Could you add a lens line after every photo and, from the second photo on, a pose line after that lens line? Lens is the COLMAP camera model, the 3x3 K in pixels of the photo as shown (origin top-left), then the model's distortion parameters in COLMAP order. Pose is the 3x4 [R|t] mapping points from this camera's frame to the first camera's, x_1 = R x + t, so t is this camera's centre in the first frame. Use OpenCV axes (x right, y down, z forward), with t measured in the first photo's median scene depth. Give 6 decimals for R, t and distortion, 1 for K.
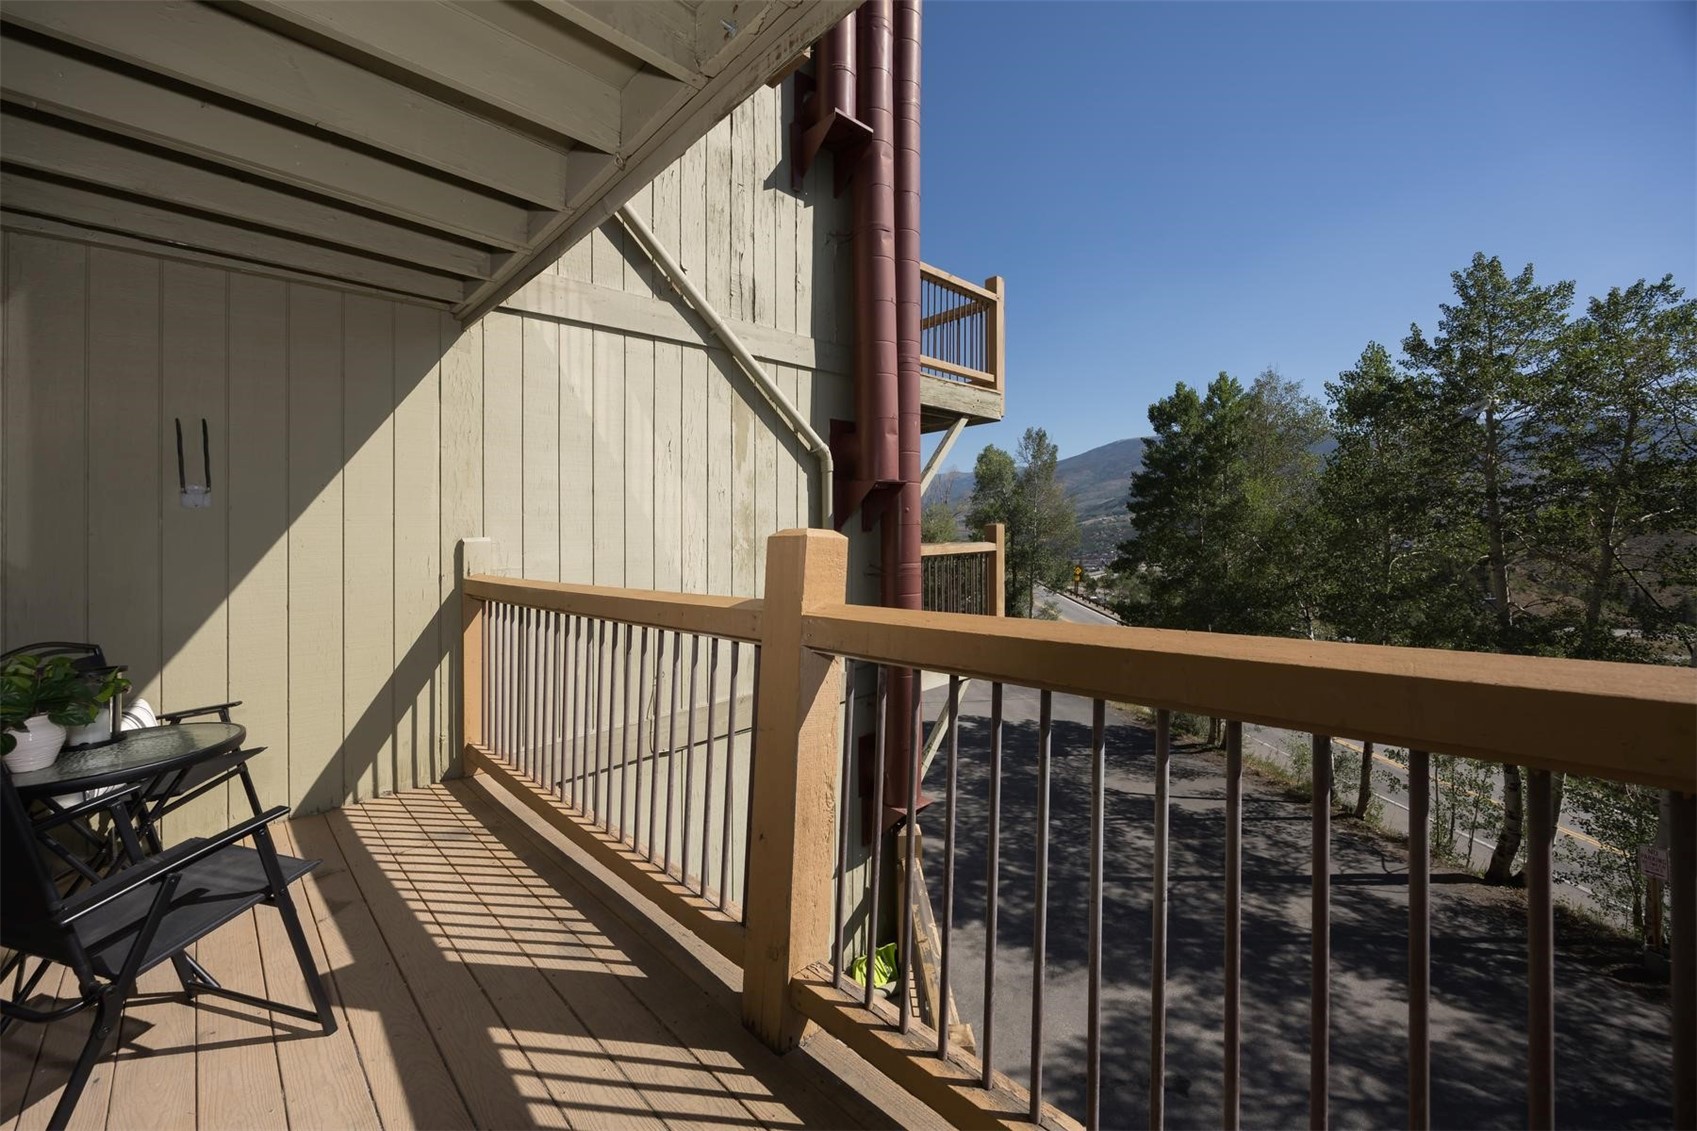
lens RADIAL K [[667.8, 0, 869.5], [0, 667.8, 523.9], [0, 0, 1]] dist [0.007879, 0.001120]
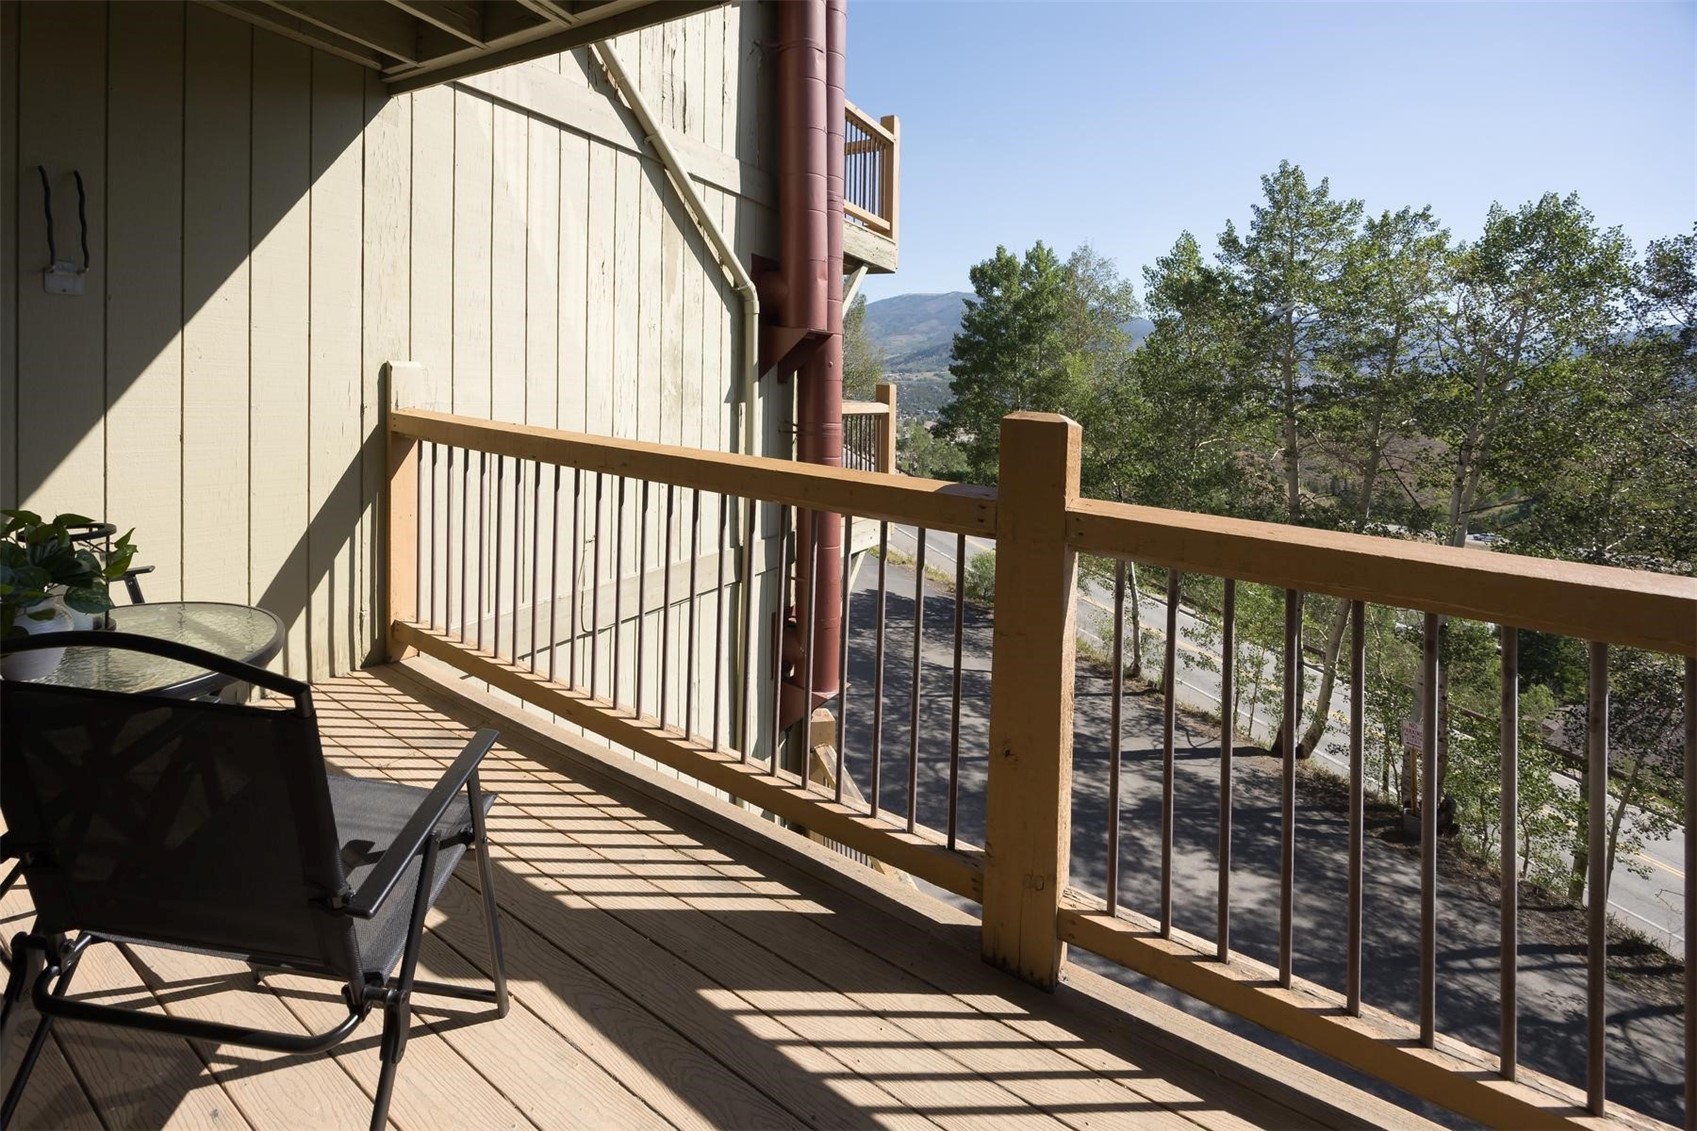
lens RADIAL K [[739.4, 0, 787.2], [0, 739.4, 380.2], [0, 0, 1]] dist [0.015830, 0.000459]
pose [[0.974307, 0.087342, 0.207600, -0.171765], [-0.091783, 0.995709, 0.011843, -0.004918], [-0.205674, -0.030593, 0.978142, 0.023757]]
